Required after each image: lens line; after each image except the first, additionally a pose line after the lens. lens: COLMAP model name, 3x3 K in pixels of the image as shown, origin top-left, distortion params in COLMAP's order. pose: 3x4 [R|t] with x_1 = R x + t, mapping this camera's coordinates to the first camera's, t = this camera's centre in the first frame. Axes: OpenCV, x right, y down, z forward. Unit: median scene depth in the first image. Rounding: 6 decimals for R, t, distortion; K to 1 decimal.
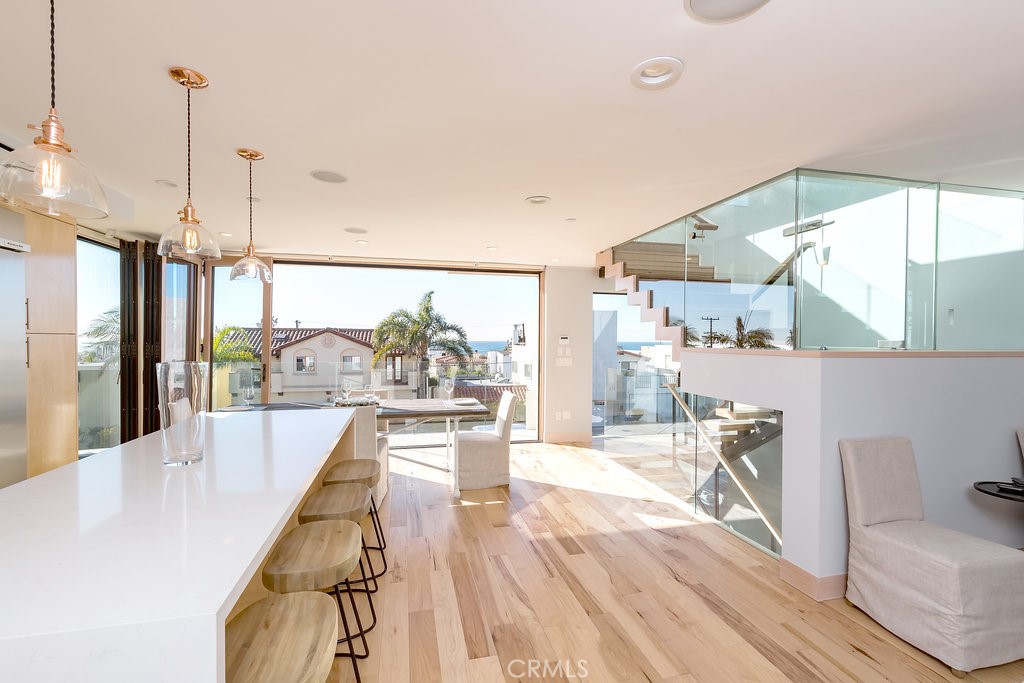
lens RADIAL K [[456.8, 0, 498.8], [0, 456.8, 346.8], [0, 0, 1]] dist [0.001322, -0.000371]
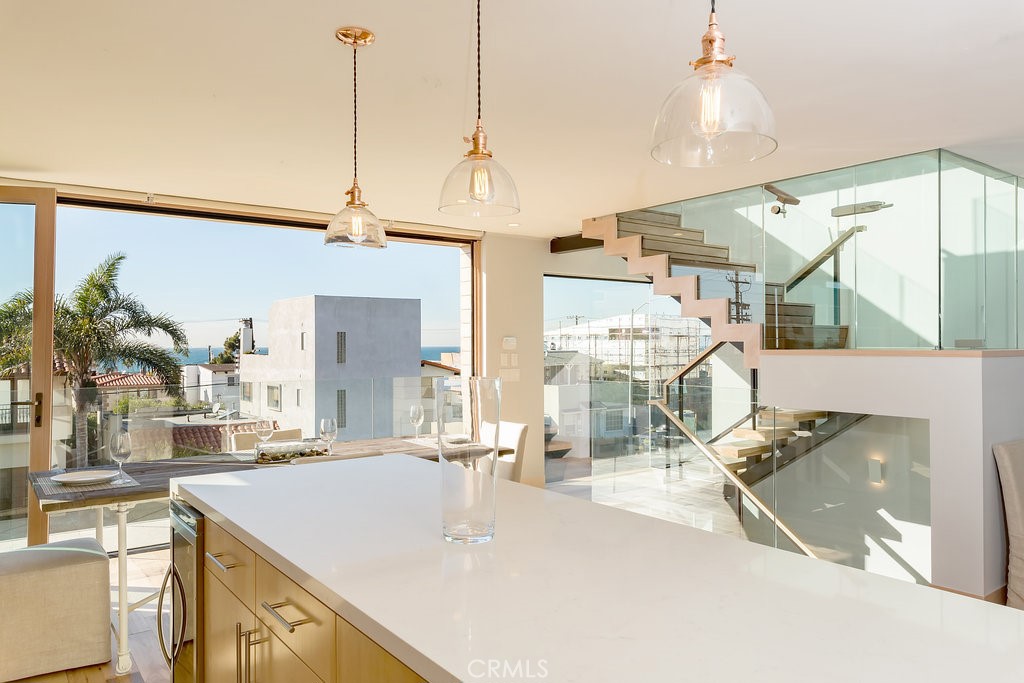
lens RADIAL K [[737.7, 0, 497.6], [0, 737.7, 344.9], [0, 0, 1]] dist [0.005005, -0.009327]
pose [[0.908827, -0.009438, 0.417066, -0.482426], [0.015372, 0.999823, -0.010871, -0.000413], [-0.416889, 0.016291, 0.908811, 0.027482]]
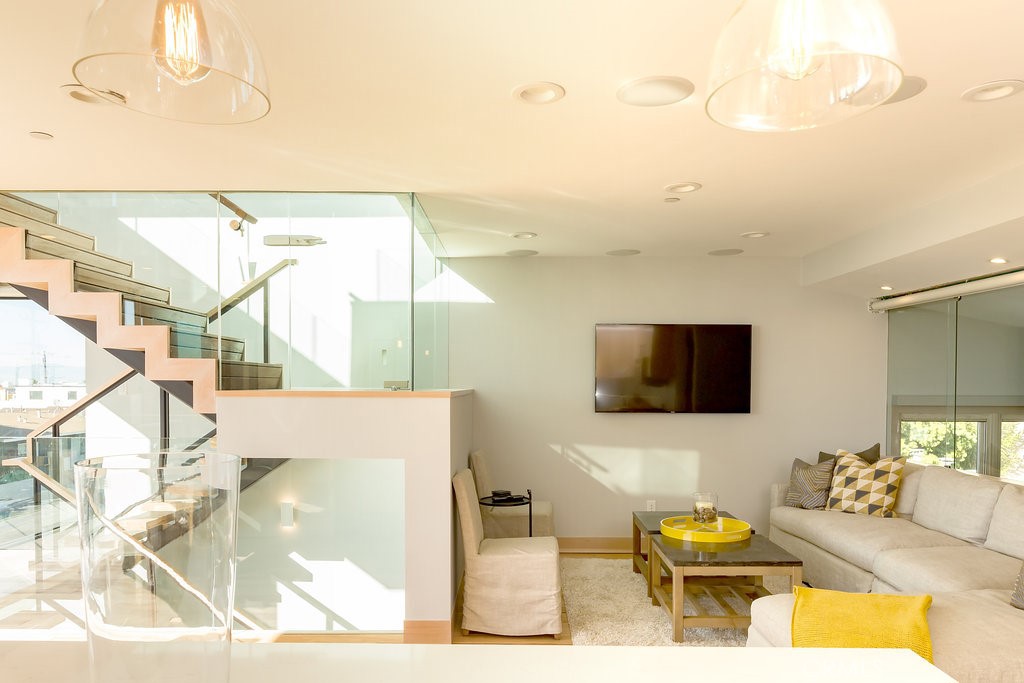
lens RADIAL K [[737.7, 0, 533.8], [0, 737.7, 404.2], [0, 0, 1]] dist [0.005005, -0.009327]
pose [[0.197178, -0.031913, 0.979848, -0.489884], [0.011419, 0.999477, 0.030254, -0.005648], [-0.980301, 0.005223, 0.197439, 0.302135]]
